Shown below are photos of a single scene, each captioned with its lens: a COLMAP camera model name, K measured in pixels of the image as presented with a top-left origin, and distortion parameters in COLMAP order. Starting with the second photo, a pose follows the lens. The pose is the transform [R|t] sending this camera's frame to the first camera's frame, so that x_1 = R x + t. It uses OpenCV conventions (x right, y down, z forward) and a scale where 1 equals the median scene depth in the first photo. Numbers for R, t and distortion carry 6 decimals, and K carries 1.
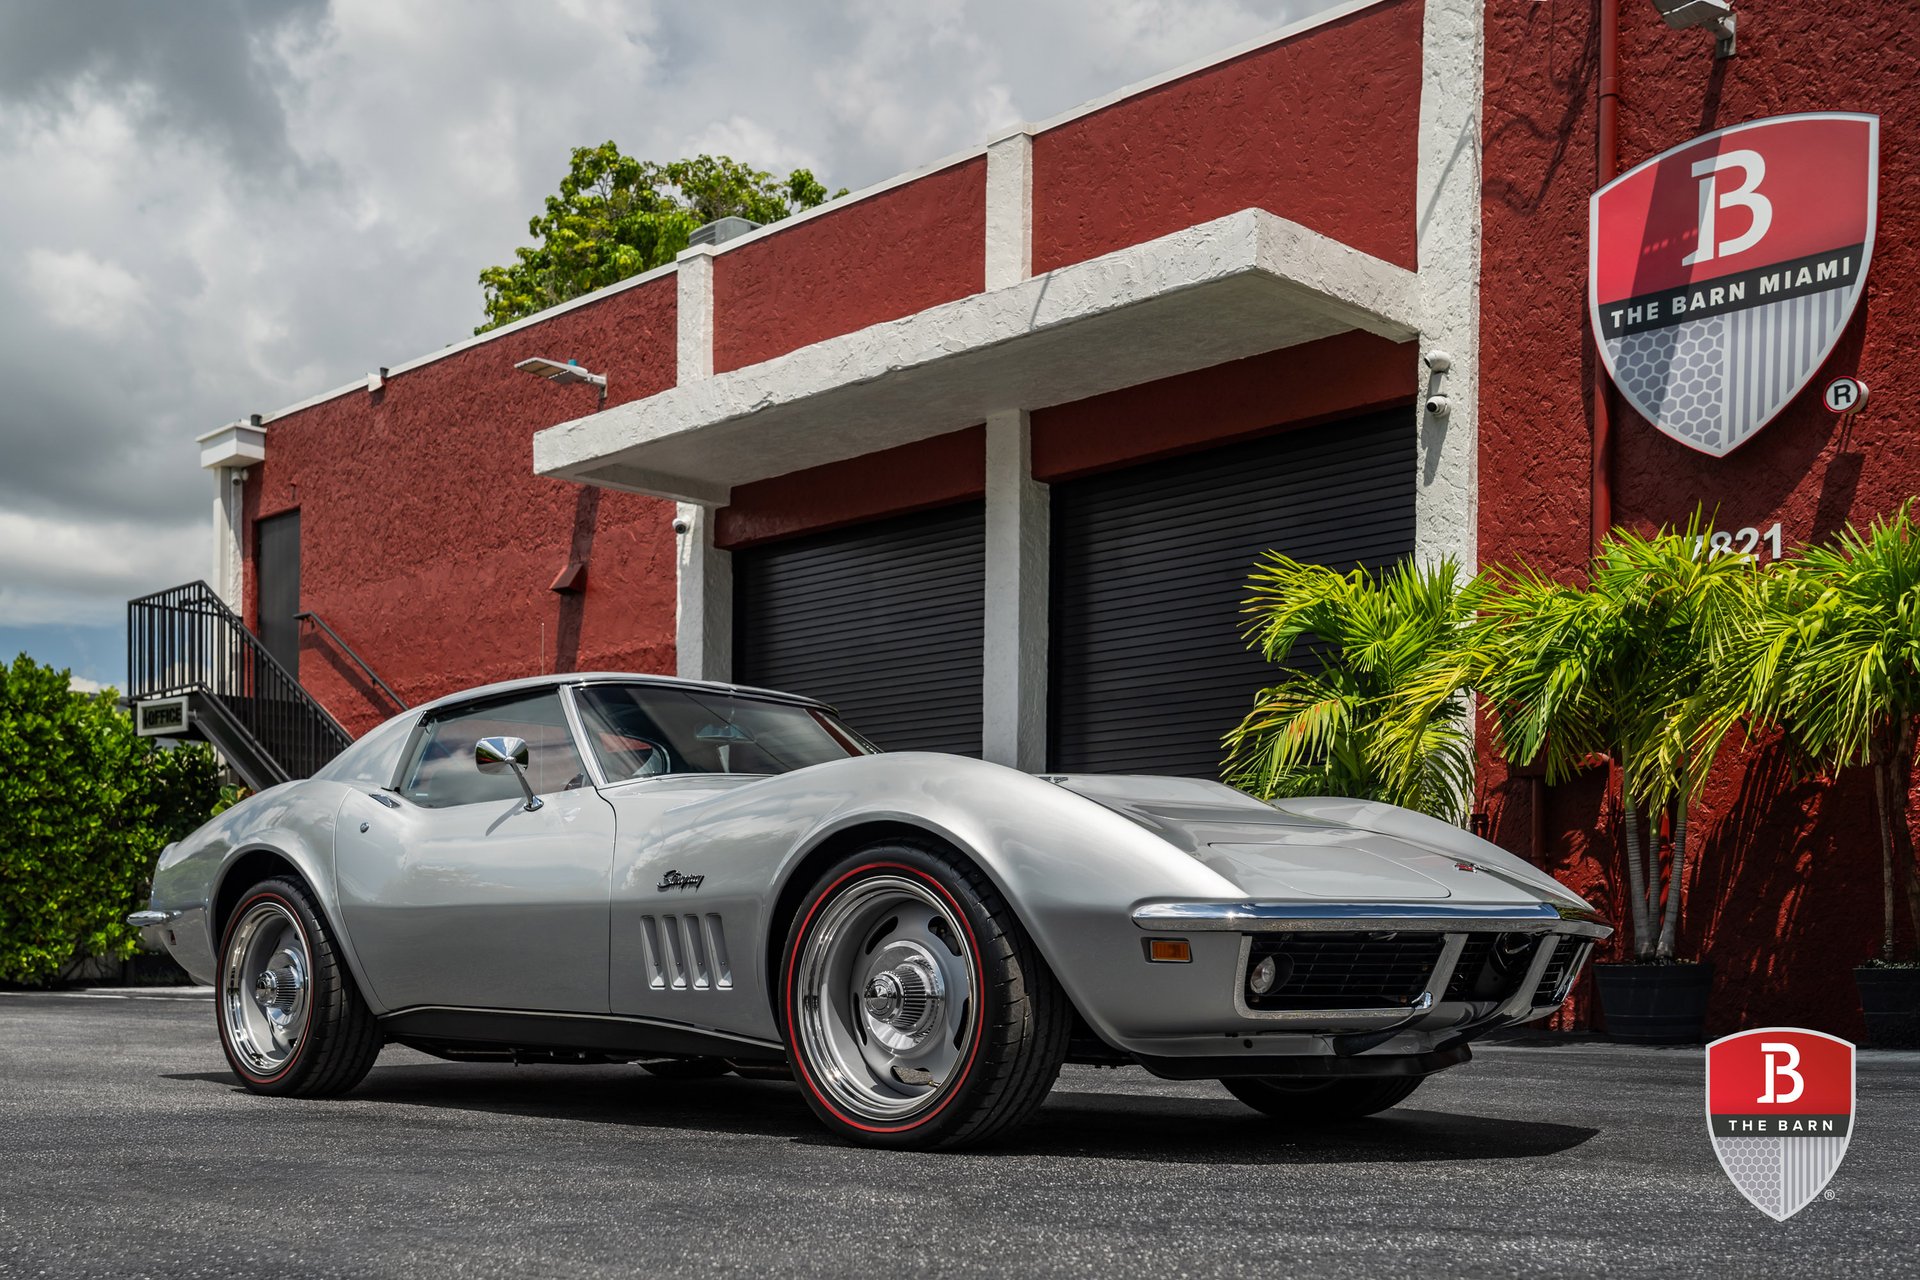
lens RADIAL K [[1997.5, 0, 826.8], [0, 1997.5, 981.9], [0, 0, 1]] dist [-0.000831, 0.007354]
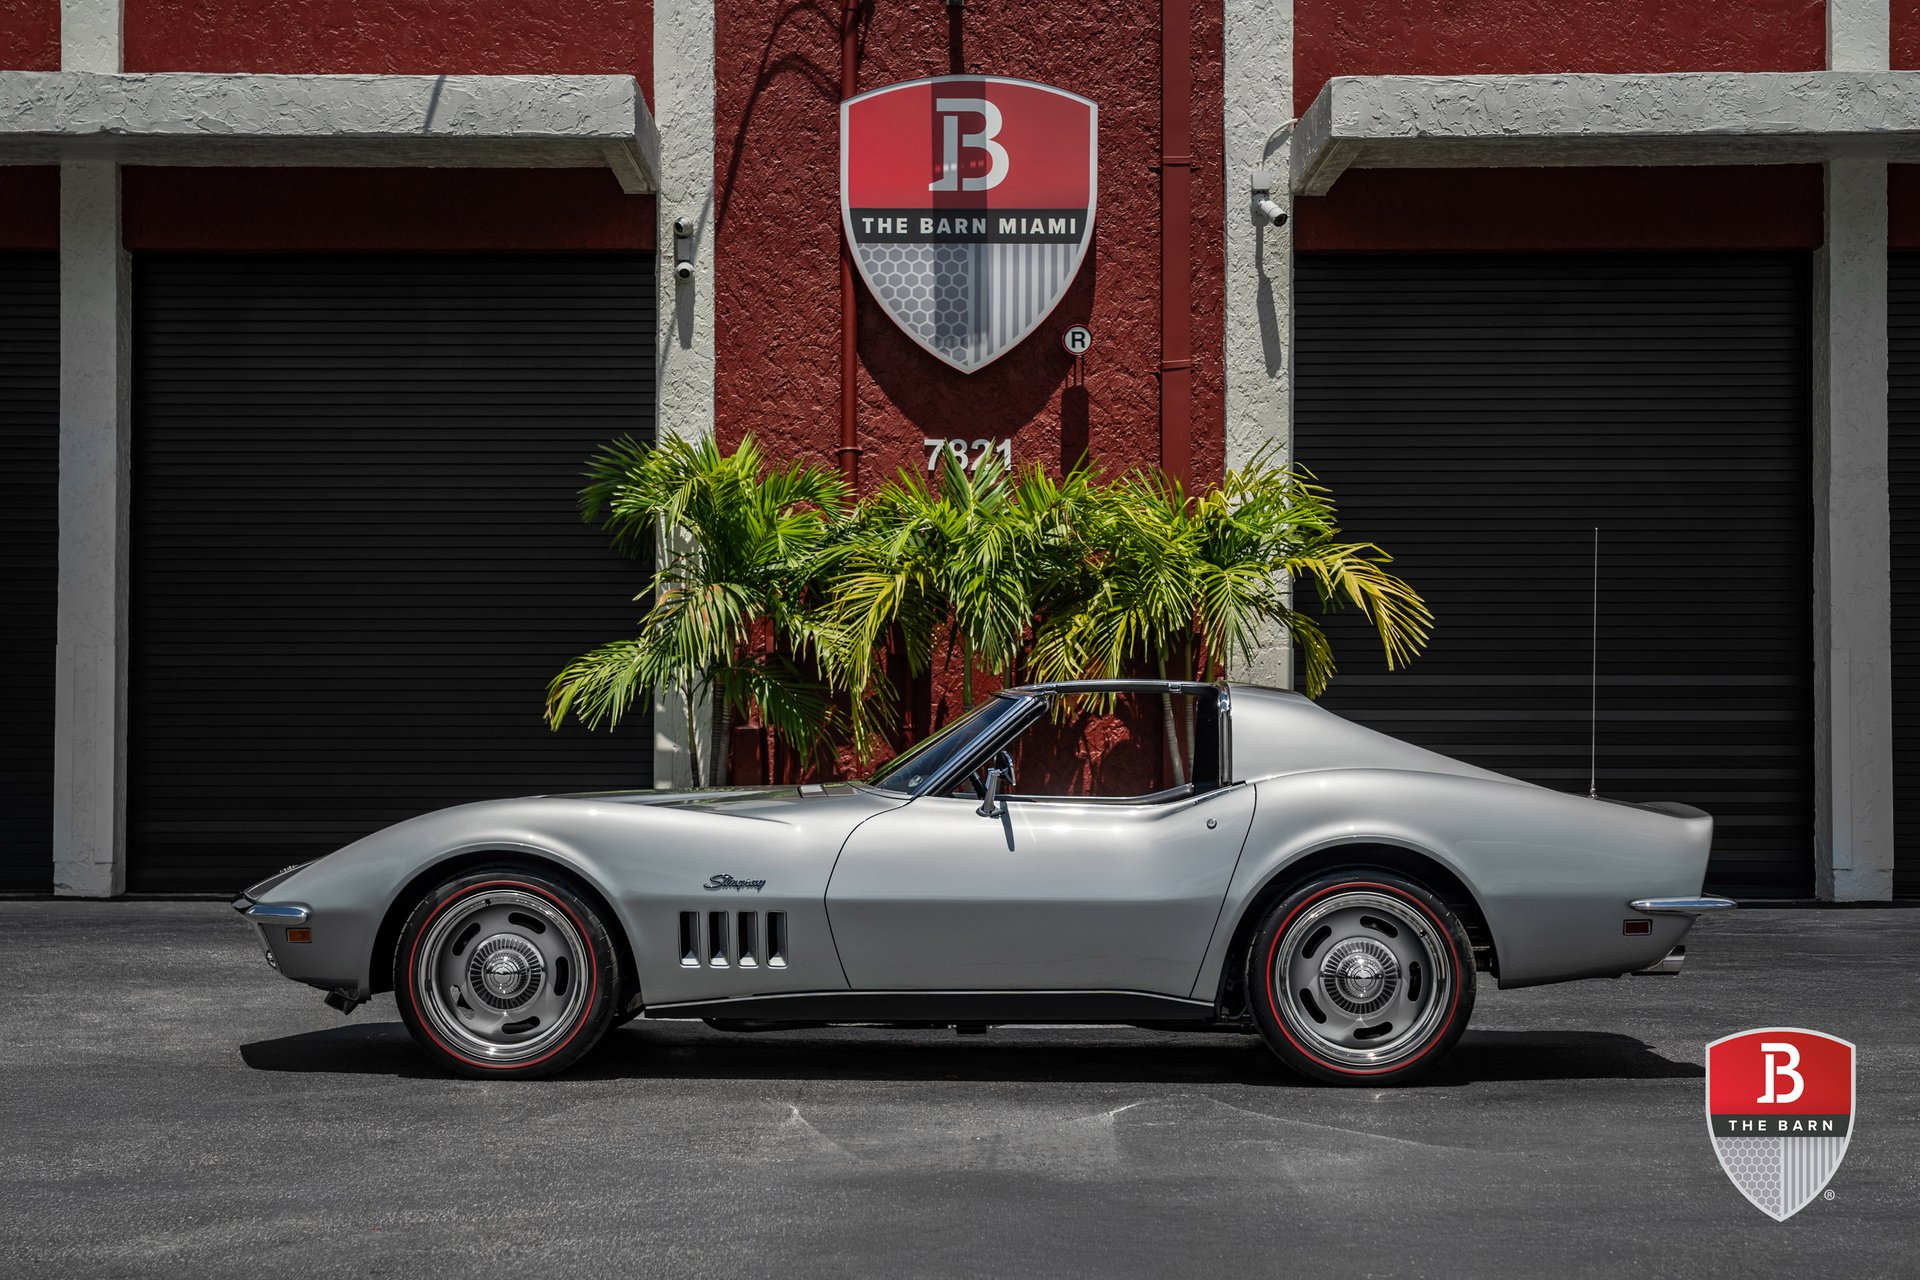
lens RADIAL K [[2855.1, 0, 833.6], [0, 2855.1, 679.0], [0, 0, 1]] dist [0.013240, 0.047506]
pose [[0.707238, 0.006408, 0.706946, -0.650825], [0.008084, 0.999820, -0.017150, -0.063143], [-0.706929, 0.017844, 0.707059, -0.047962]]
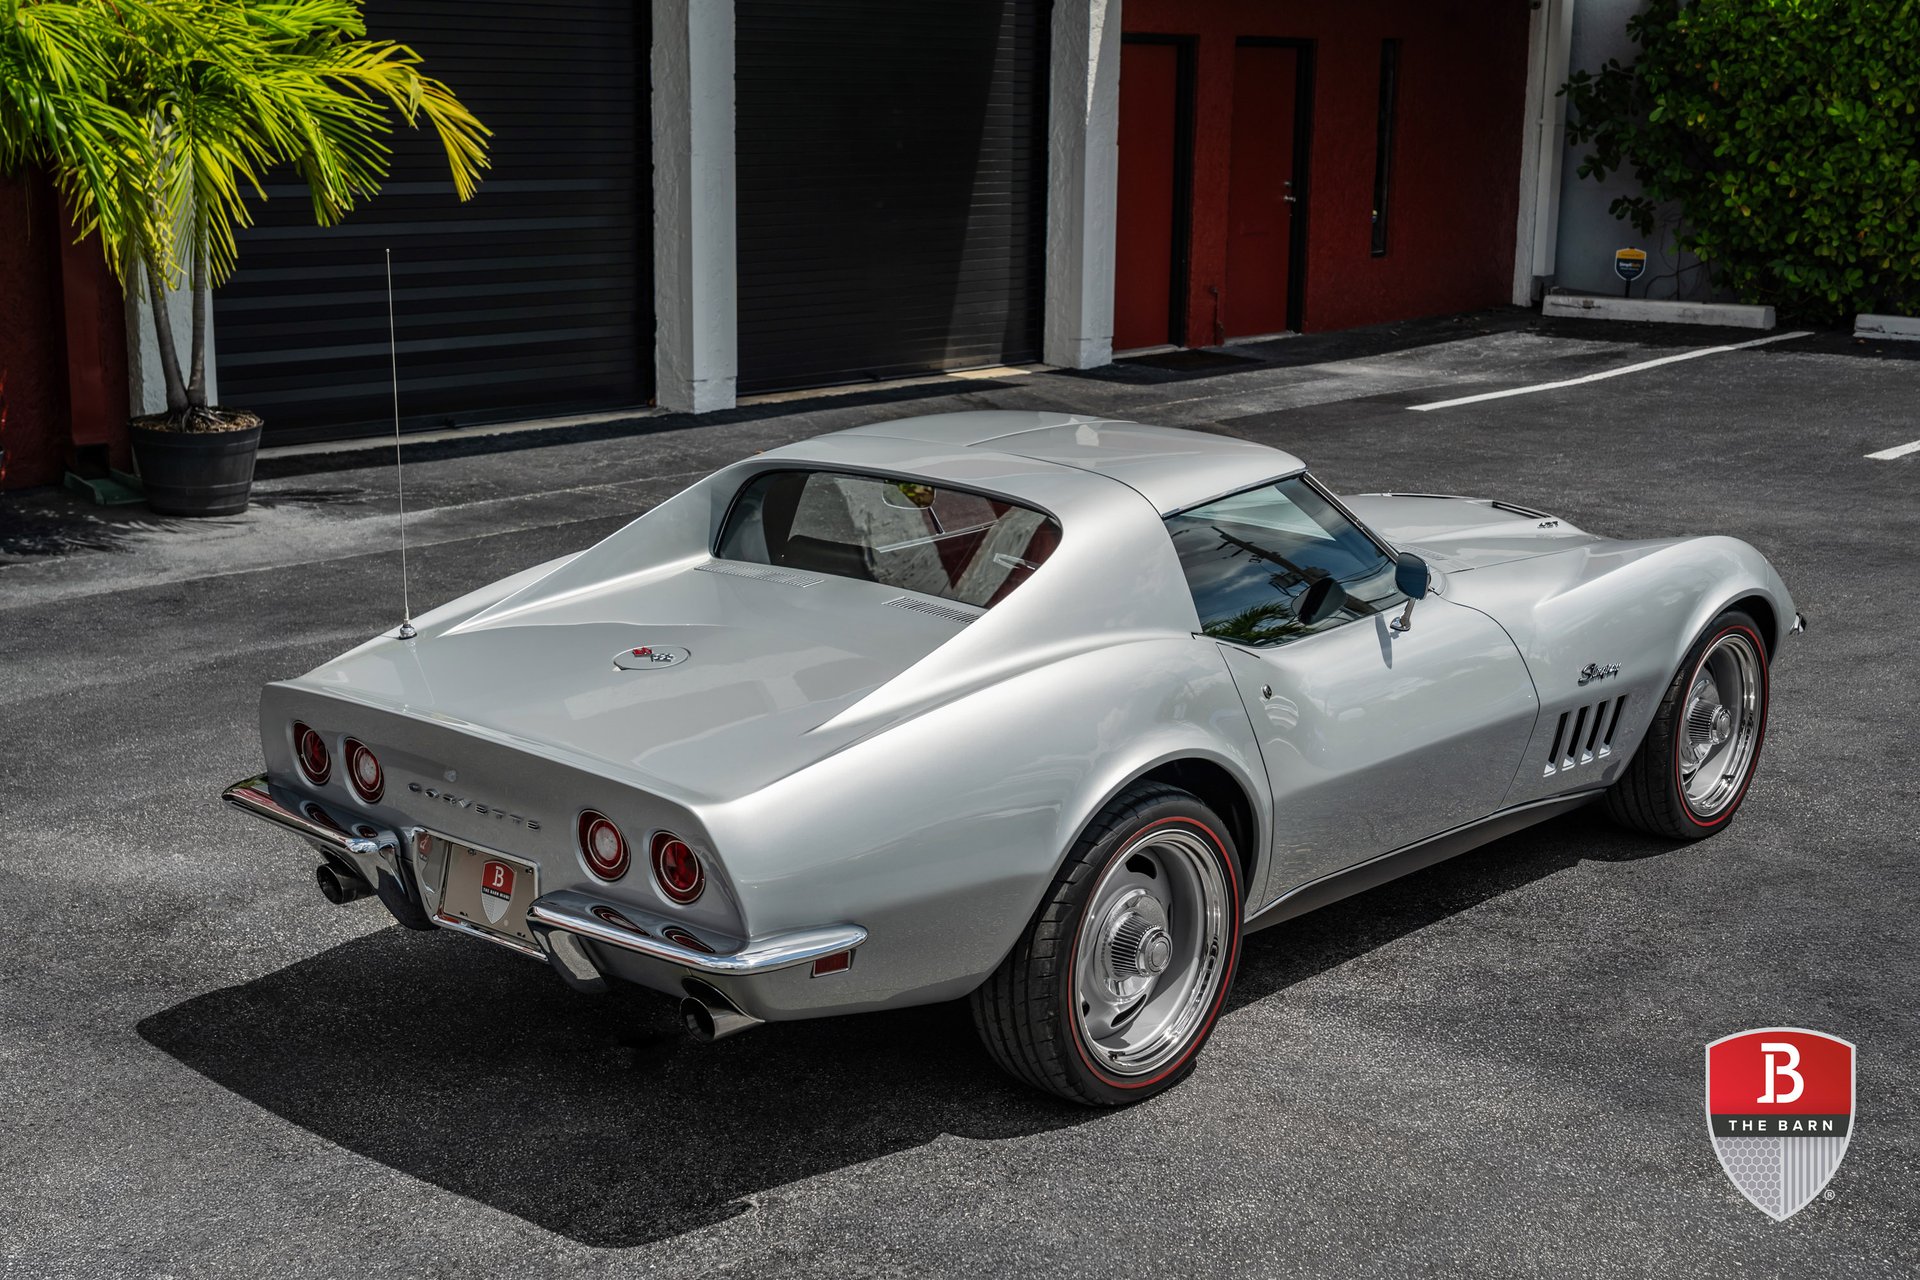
lens RADIAL K [[2538.2, 0, 960.0], [0, 2538.2, 640.0], [0, 0, 1]] dist [0.042188, 0.010535]
pose [[-0.071334, -0.224572, 0.971843, -0.549821], [-0.013011, 0.974452, 0.224220, -0.147898], [-0.997368, 0.003350, -0.072434, 0.570482]]
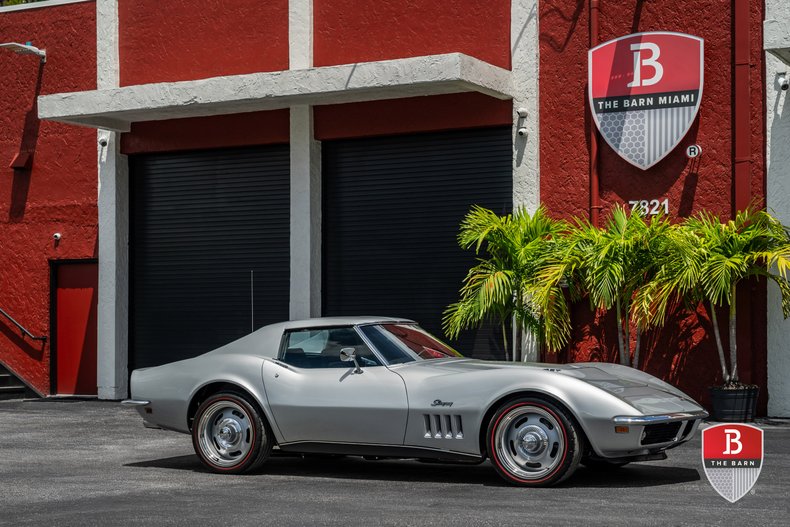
lens RADIAL K [[1345.5, 0, 397.1], [0, 1345.5, 339.3], [0, 0, 1]] dist [-0.018018, -0.033443]
pose [[0.946283, -0.015017, 0.322990, -0.322119], [0.016096, 0.999870, -0.000670, -0.059320], [-0.322938, 0.005833, 0.946402, -0.383394]]
